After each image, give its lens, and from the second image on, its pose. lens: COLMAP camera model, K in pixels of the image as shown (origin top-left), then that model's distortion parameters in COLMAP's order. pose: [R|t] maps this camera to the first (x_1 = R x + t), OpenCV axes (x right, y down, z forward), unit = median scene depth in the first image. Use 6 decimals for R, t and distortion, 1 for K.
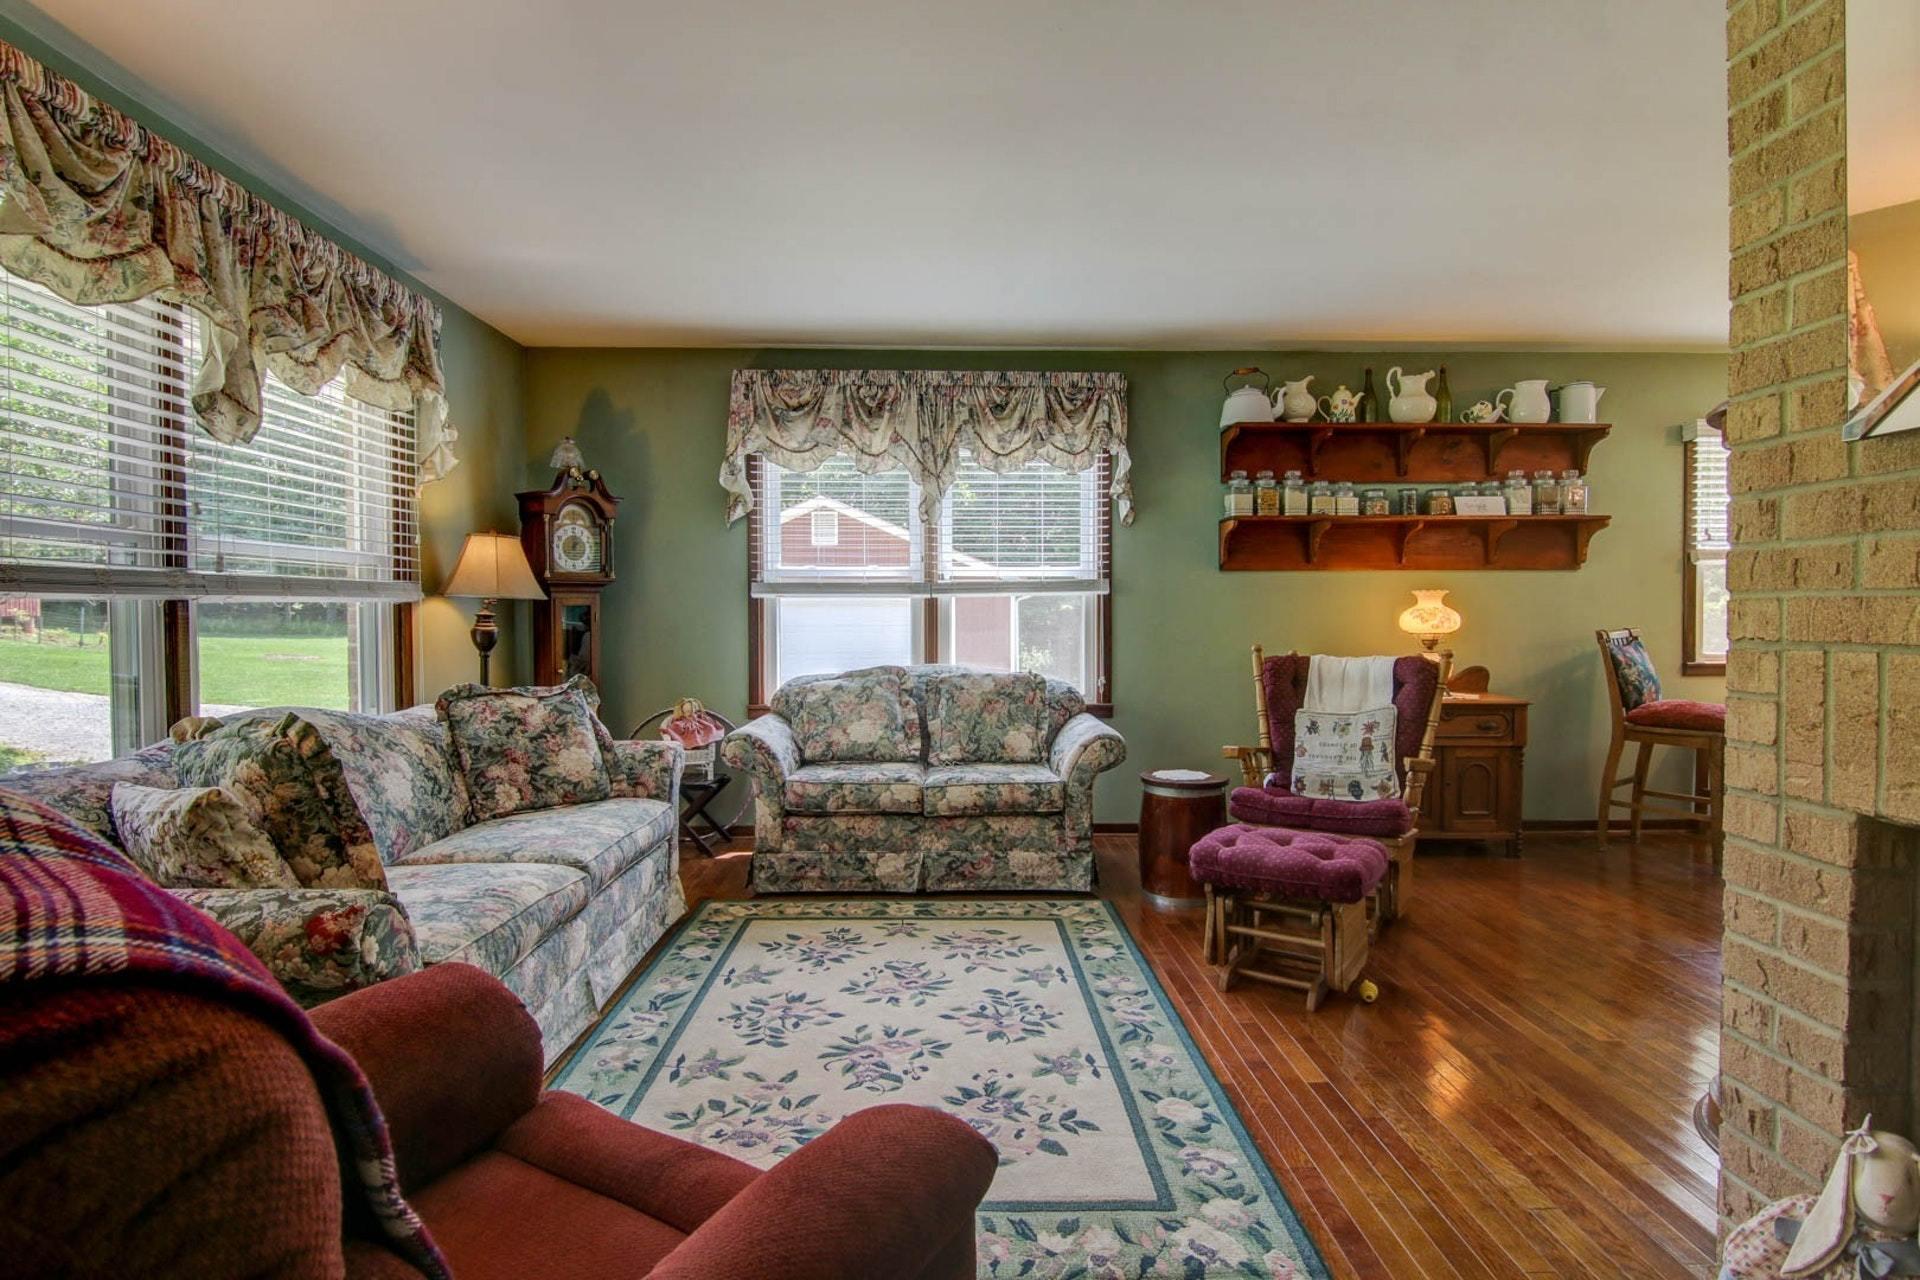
lens RADIAL K [[1054.5, 0, 852.6], [0, 1054.5, 630.3], [0, 0, 1]] dist [0.003496, -0.009931]
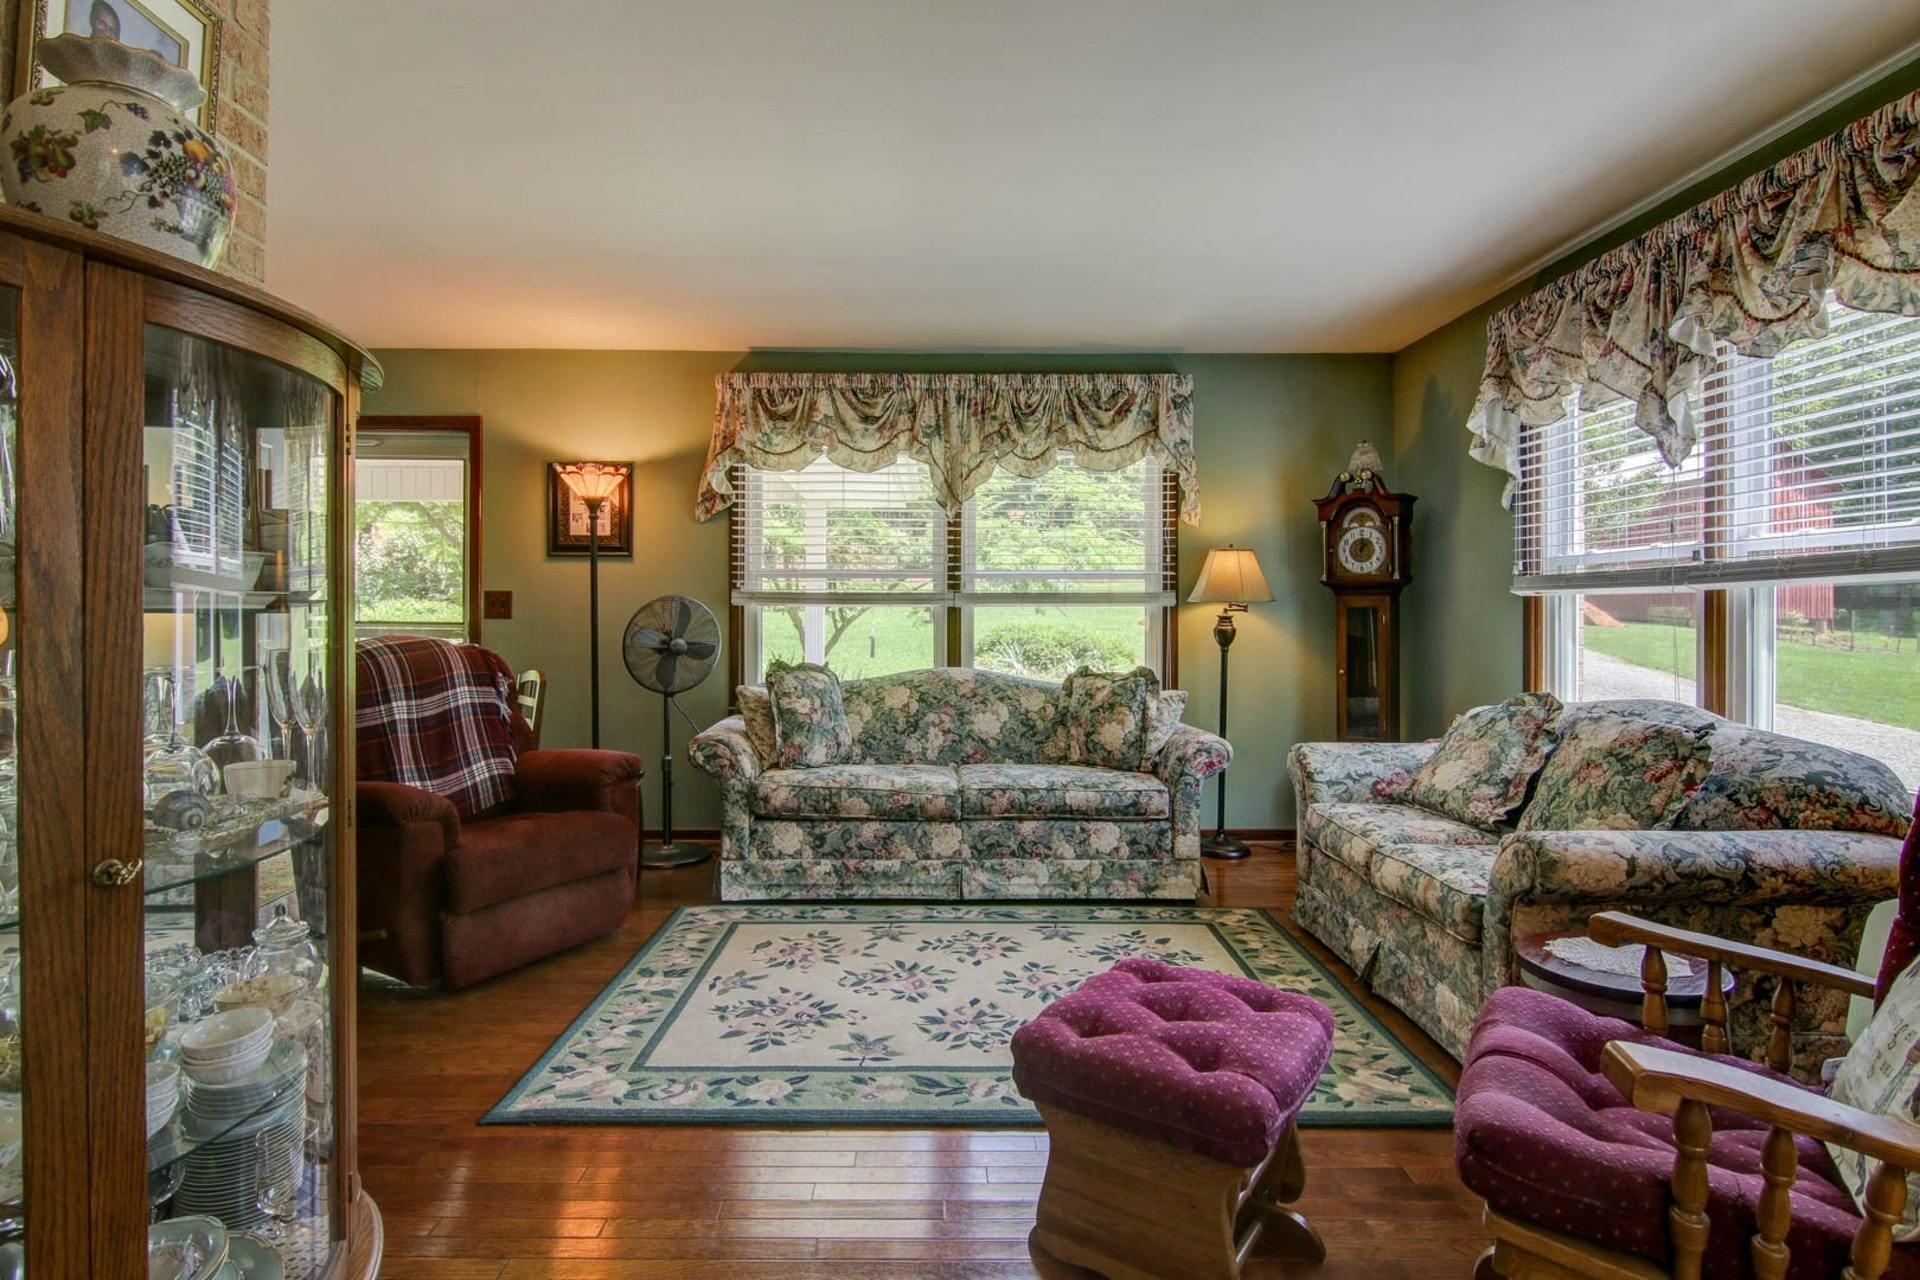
lens RADIAL K [[978.1, 0, 952.7], [0, 978.1, 614.1], [0, 0, 1]] dist [0.001610, -0.008903]
pose [[-0.011374, 0.001596, -0.999934, 0.753099], [-0.018718, 0.999823, 0.001808, -0.013003], [0.999760, 0.018737, -0.011342, 0.699312]]
